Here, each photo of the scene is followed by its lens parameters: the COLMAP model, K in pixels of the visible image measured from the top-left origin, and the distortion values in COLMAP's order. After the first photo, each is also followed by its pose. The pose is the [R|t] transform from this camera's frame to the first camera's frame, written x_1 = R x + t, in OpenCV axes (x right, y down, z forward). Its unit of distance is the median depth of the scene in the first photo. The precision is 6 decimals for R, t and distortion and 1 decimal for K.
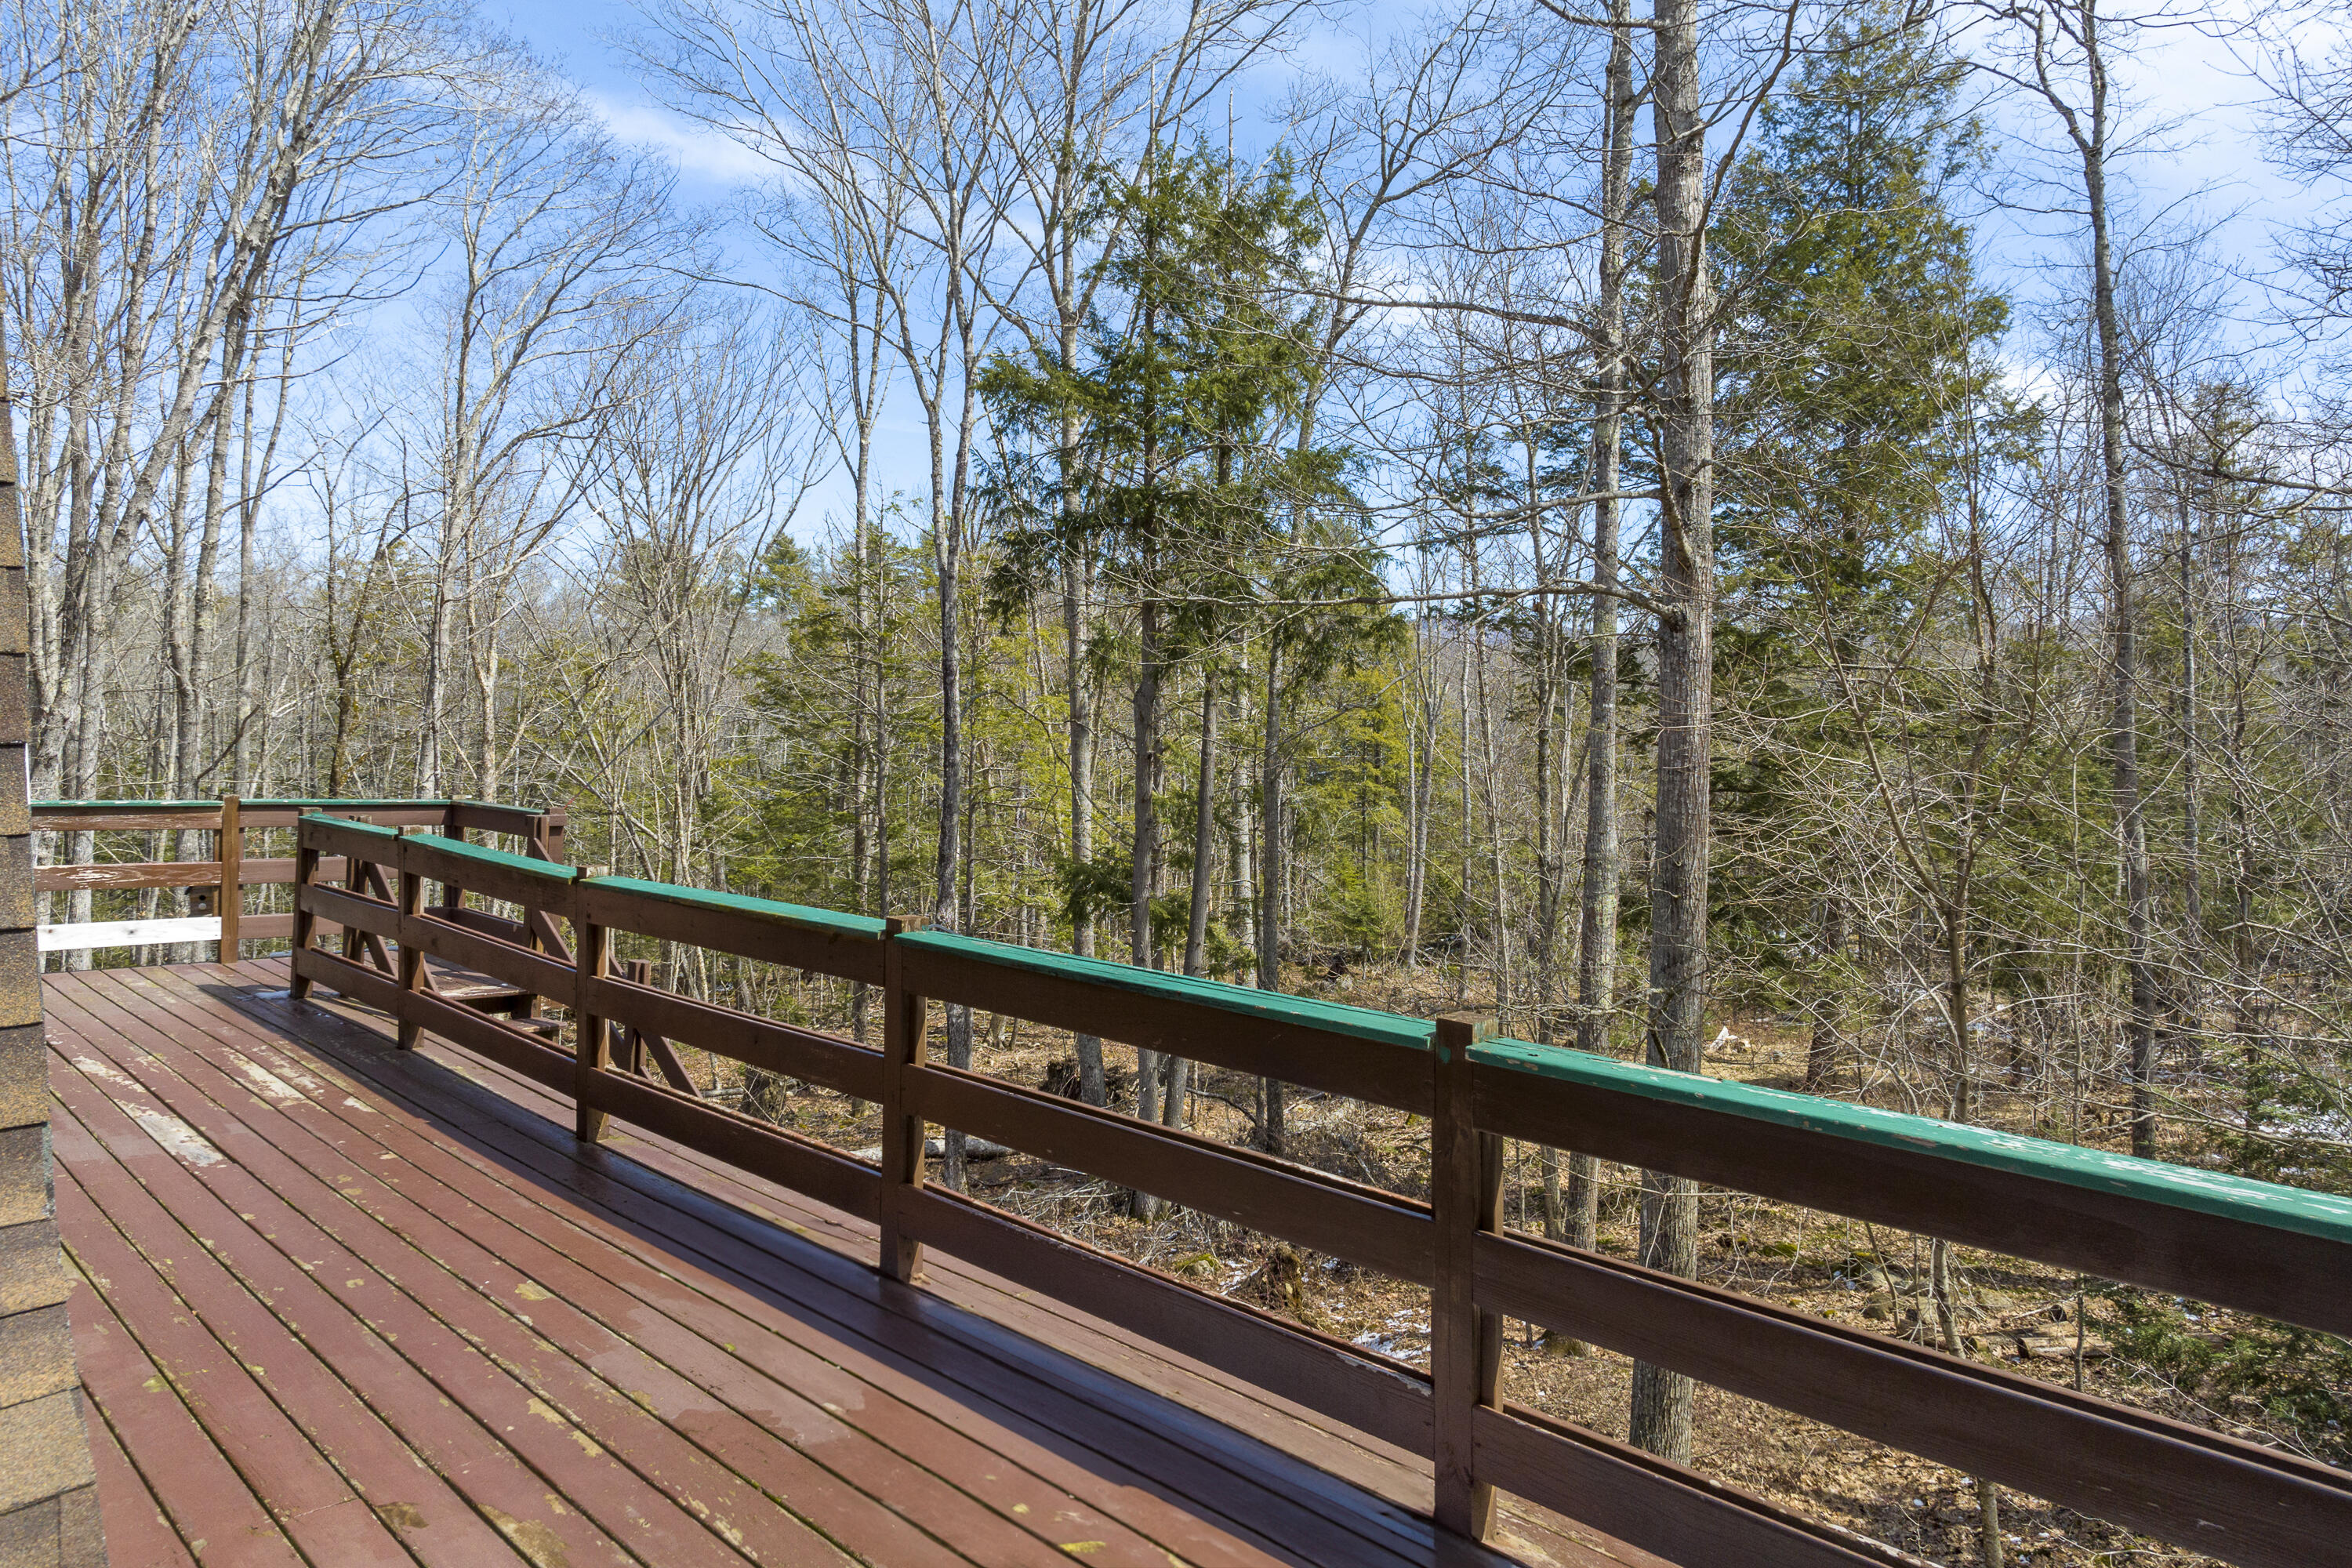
lens RADIAL K [[1634.4, 0, 1168.8], [0, 1634.4, 752.2], [0, 0, 1]] dist [-0.007267, 0.005029]
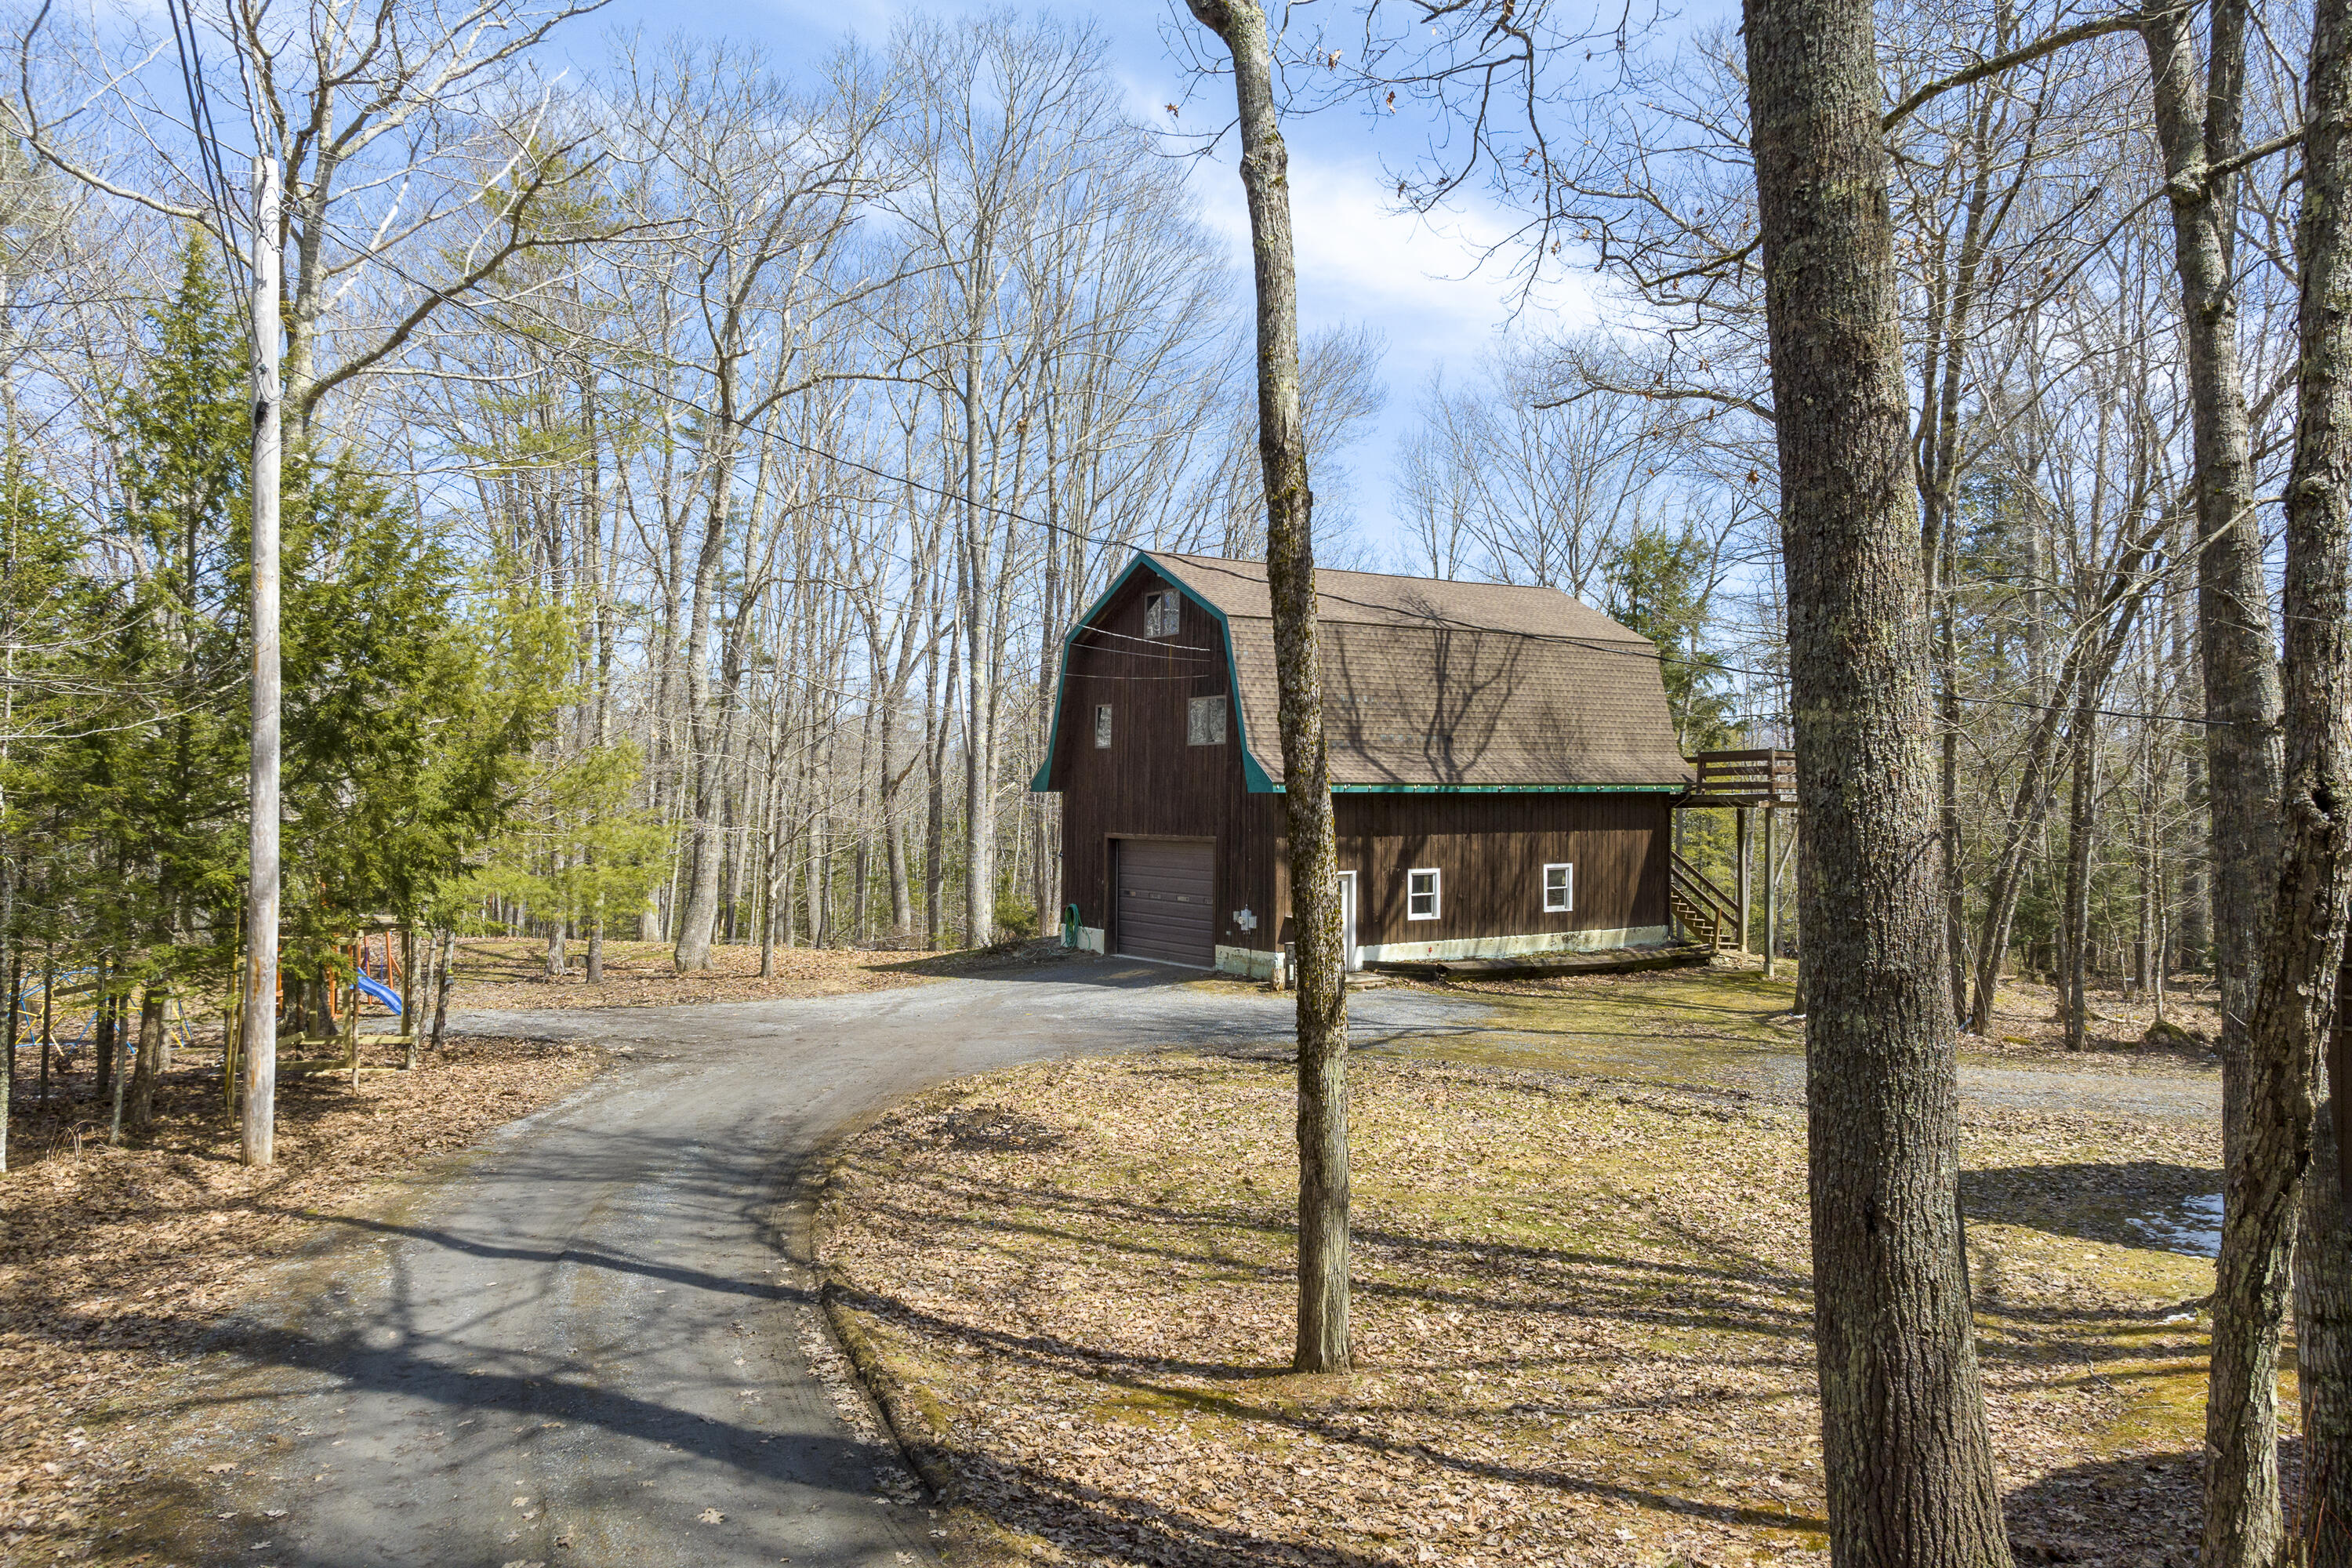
lens RADIAL K [[1656.1, 0, 1214.7], [0, 1656.1, 716.7], [0, 0, 1]] dist [0.004242, 0.001476]
pose [[0.987119, -0.008380, -0.159770, -0.212105], [-0.003940, 0.997051, -0.076635, 0.088797], [0.159941, 0.076277, 0.984175, -1.341160]]
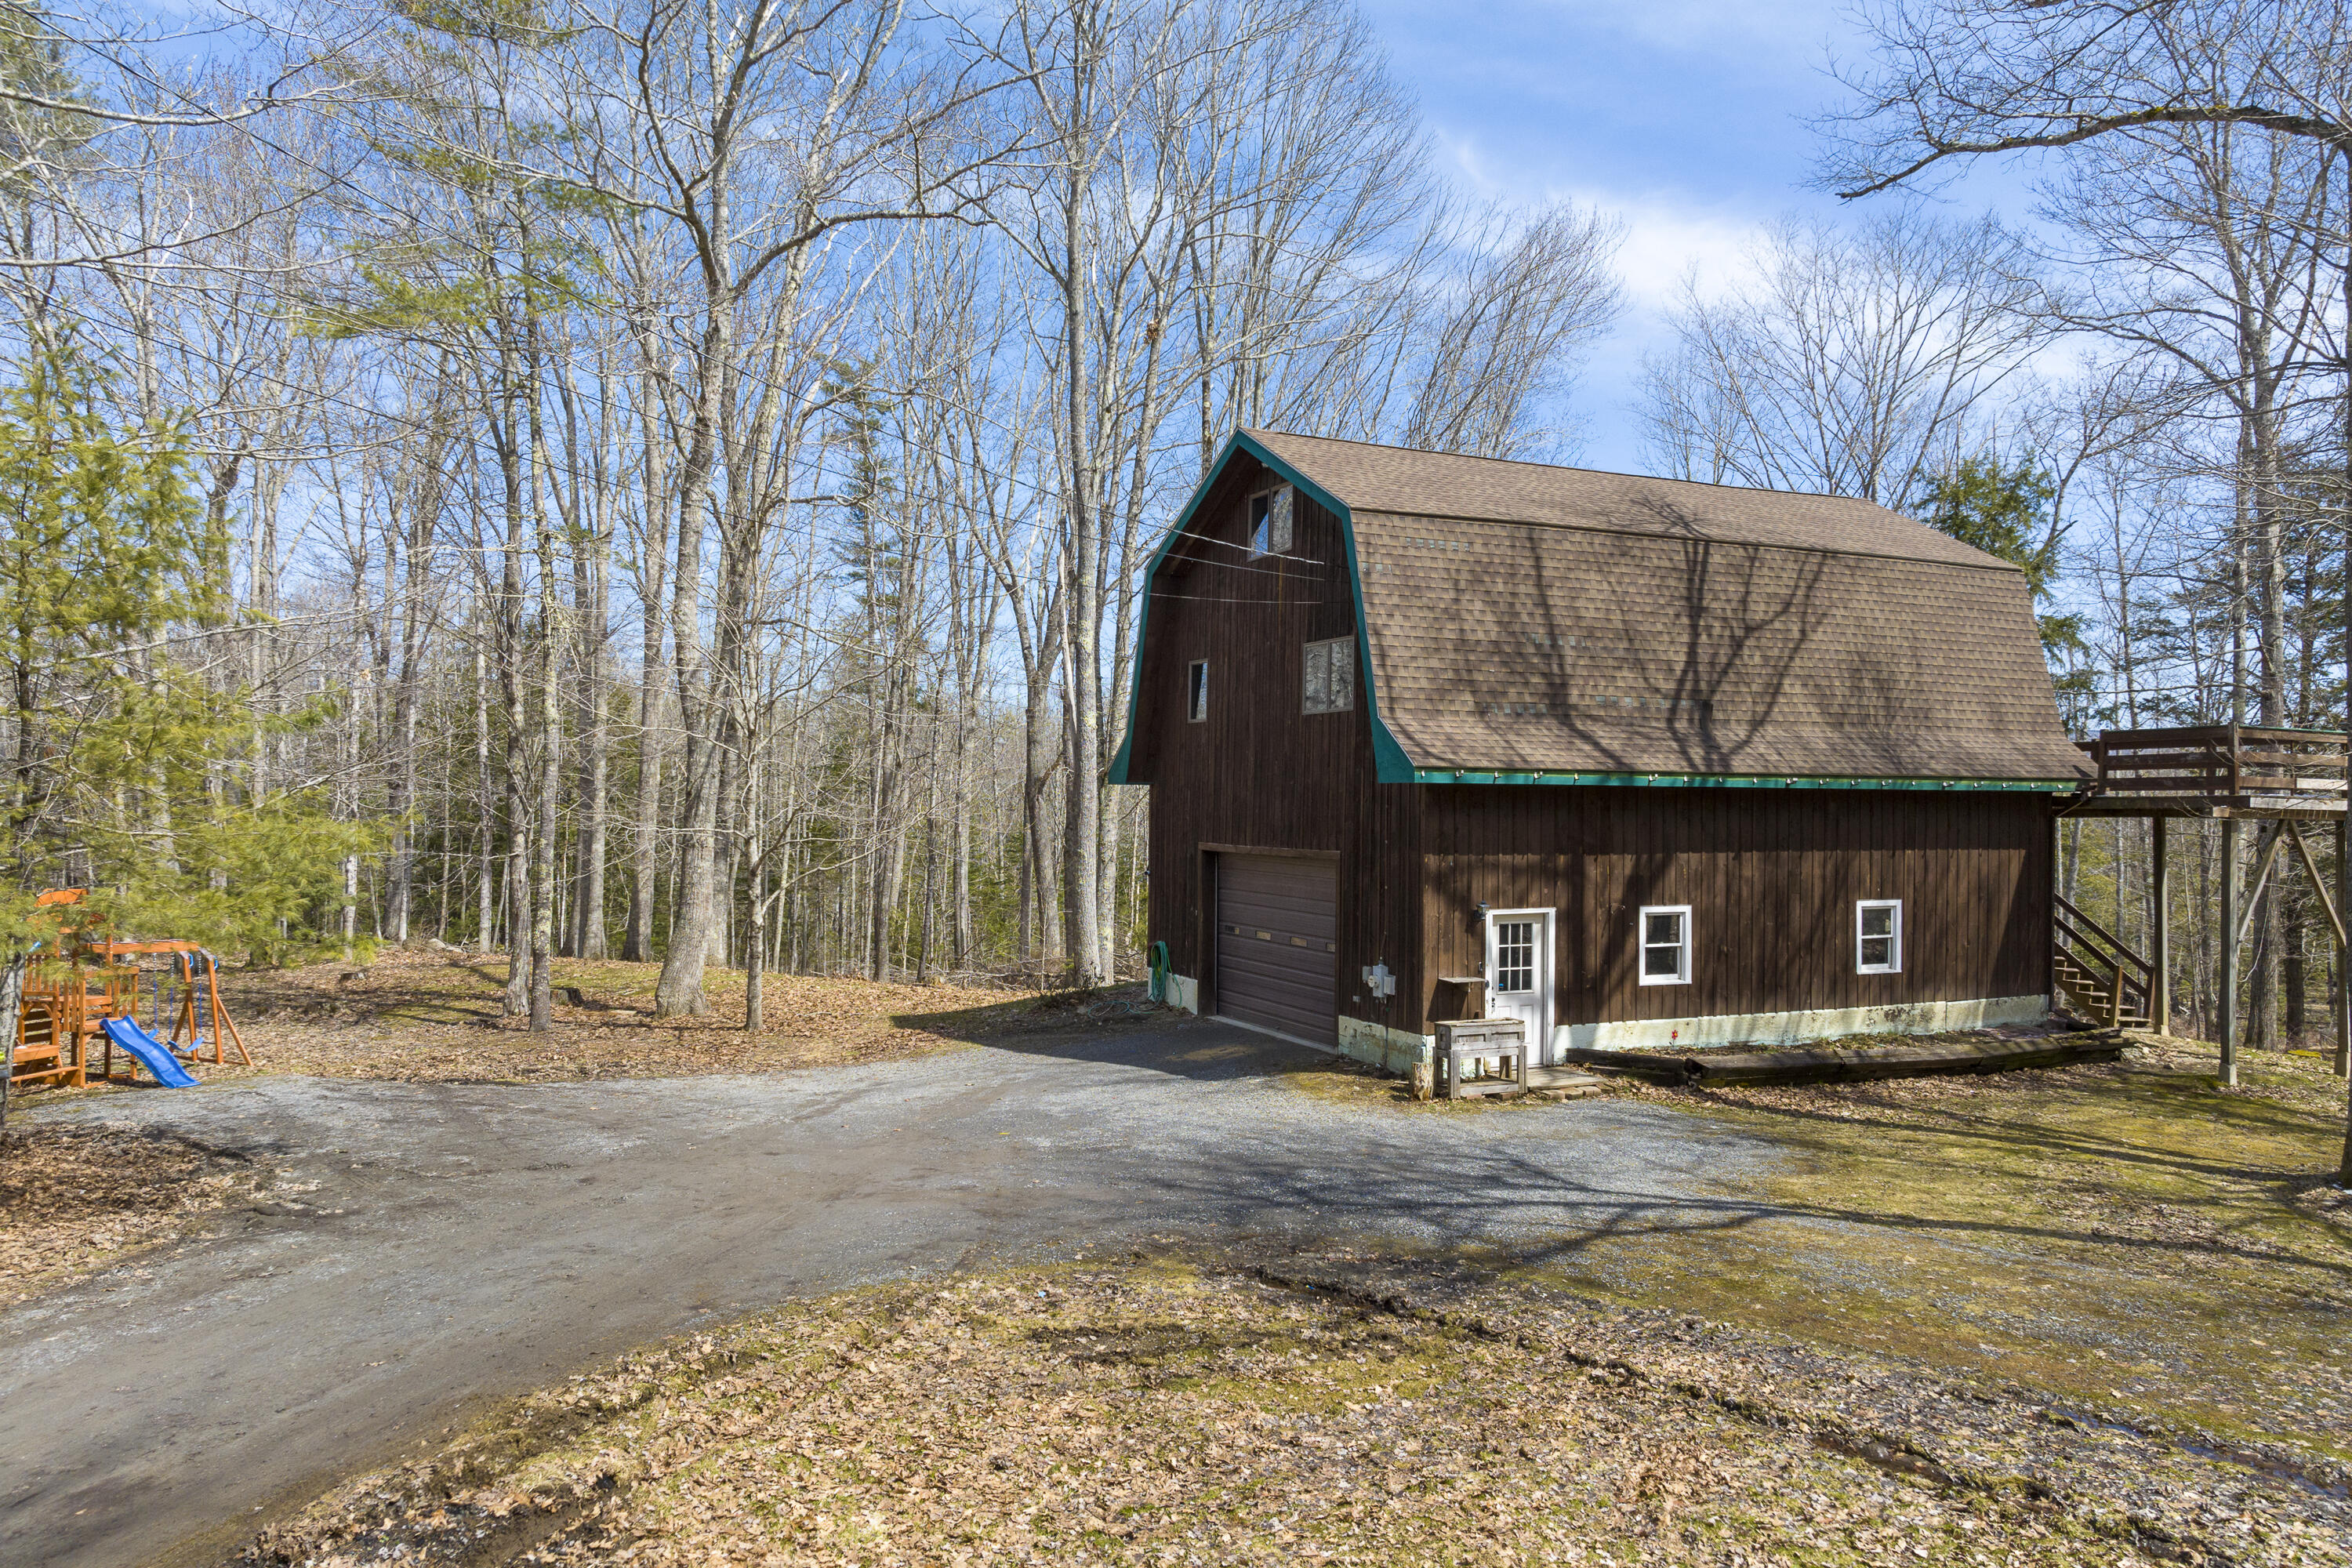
lens RADIAL K [[1620.9, 0, 1187.6], [0, 1620.9, 783.9], [0, 0, 1]] dist [-0.001250, -0.001808]
pose [[0.948037, 0.004993, -0.318120, -0.226617], [-0.018694, 0.999024, -0.040030, 0.083749], [0.317610, 0.043897, 0.947205, -0.909464]]
